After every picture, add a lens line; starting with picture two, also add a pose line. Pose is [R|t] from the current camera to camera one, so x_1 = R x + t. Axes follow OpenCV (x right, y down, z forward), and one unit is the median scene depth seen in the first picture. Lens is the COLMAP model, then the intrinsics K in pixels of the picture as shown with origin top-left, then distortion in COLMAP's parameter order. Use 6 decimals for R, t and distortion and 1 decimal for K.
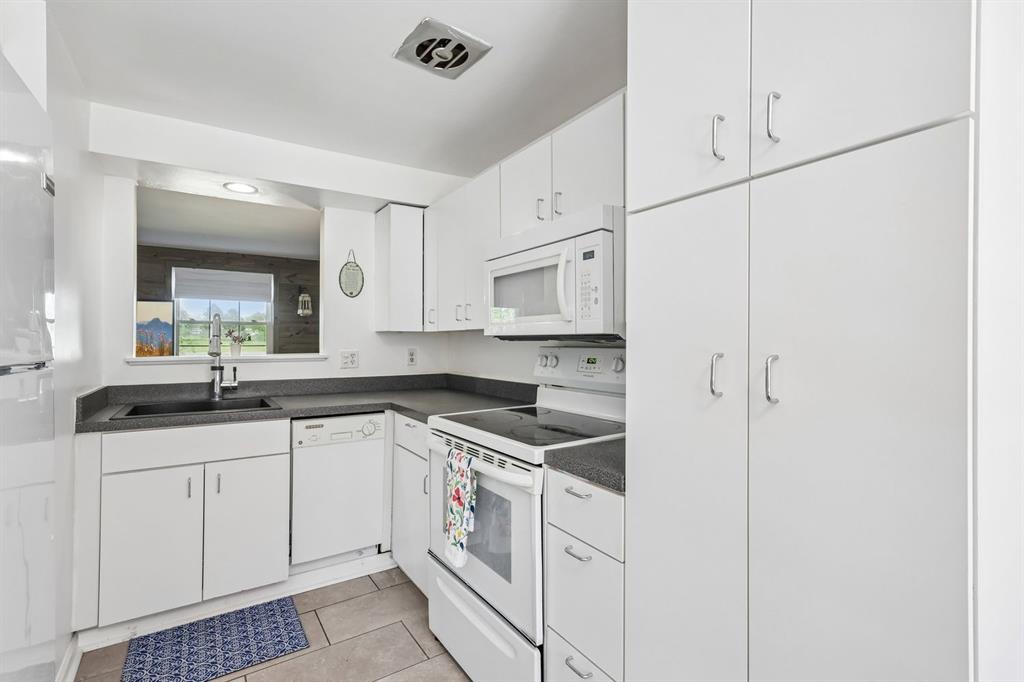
lens RADIAL K [[475.3, 0, 503.2], [0, 475.3, 337.2], [0, 0, 1]] dist [0.001435, 0.001015]
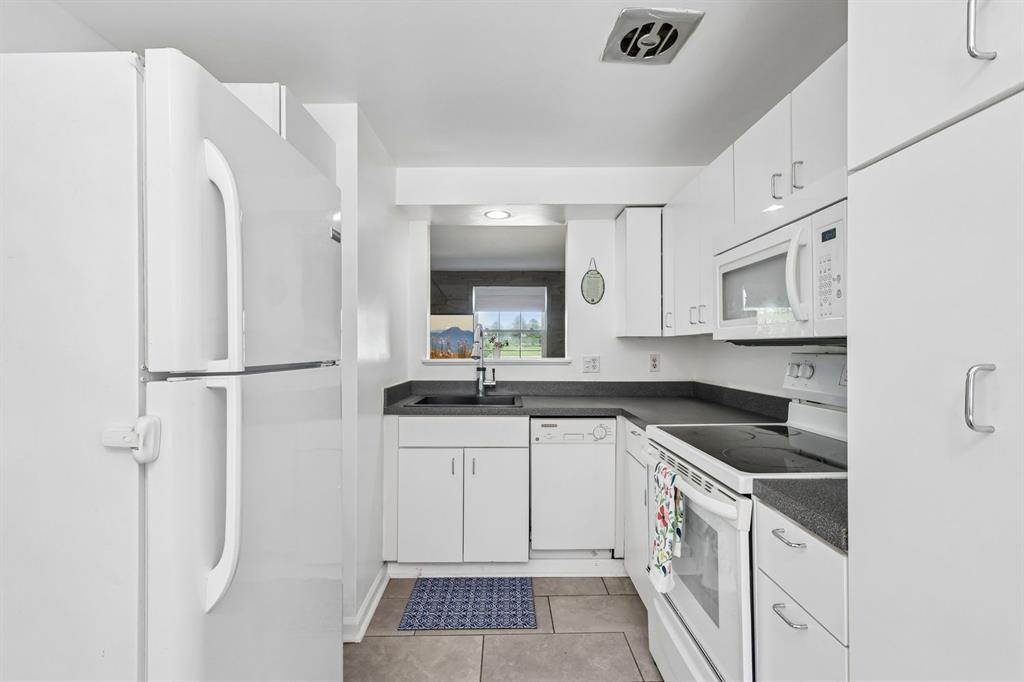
lens RADIAL K [[470.8, 0, 505.9], [0, 470.8, 340.7], [0, 0, 1]] dist [0.003734, 0.000928]
pose [[0.843199, -0.006753, -0.537559, 0.099468], [0.004515, 0.999975, -0.005480, 0.000960], [0.537583, 0.002194, 0.843208, 0.047614]]
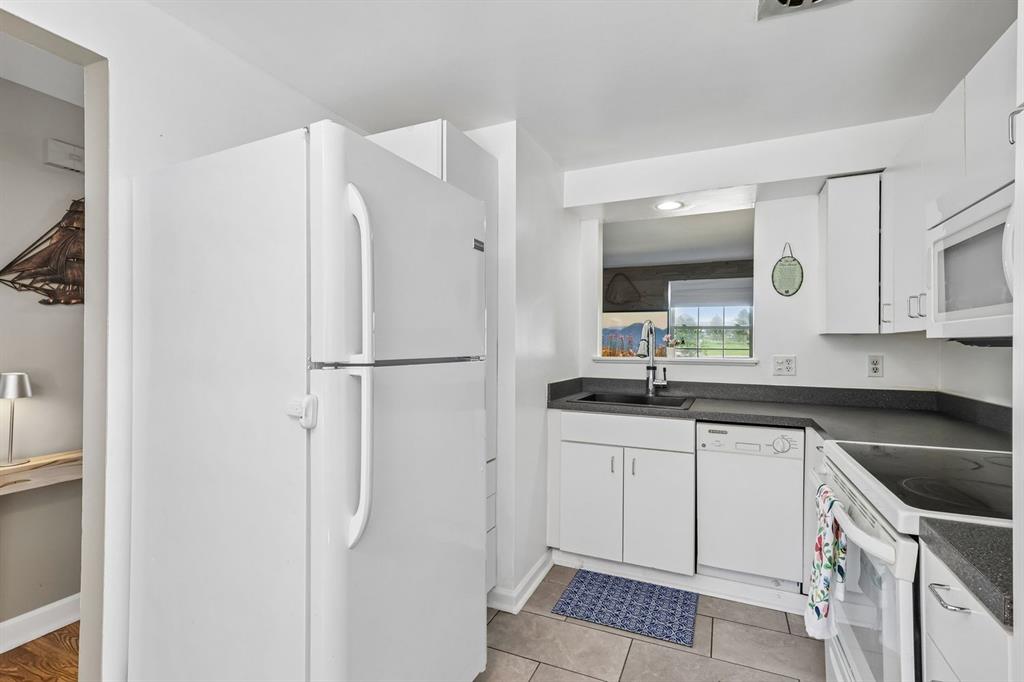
lens RADIAL K [[470.8, 0, 505.9], [0, 470.8, 340.7], [0, 0, 1]] dist [0.003734, 0.000928]
pose [[0.540552, -0.001403, -0.841309, 0.193342], [0.000970, 0.999999, -0.001045, 0.000202], [0.841310, -0.000251, 0.540553, 0.108704]]
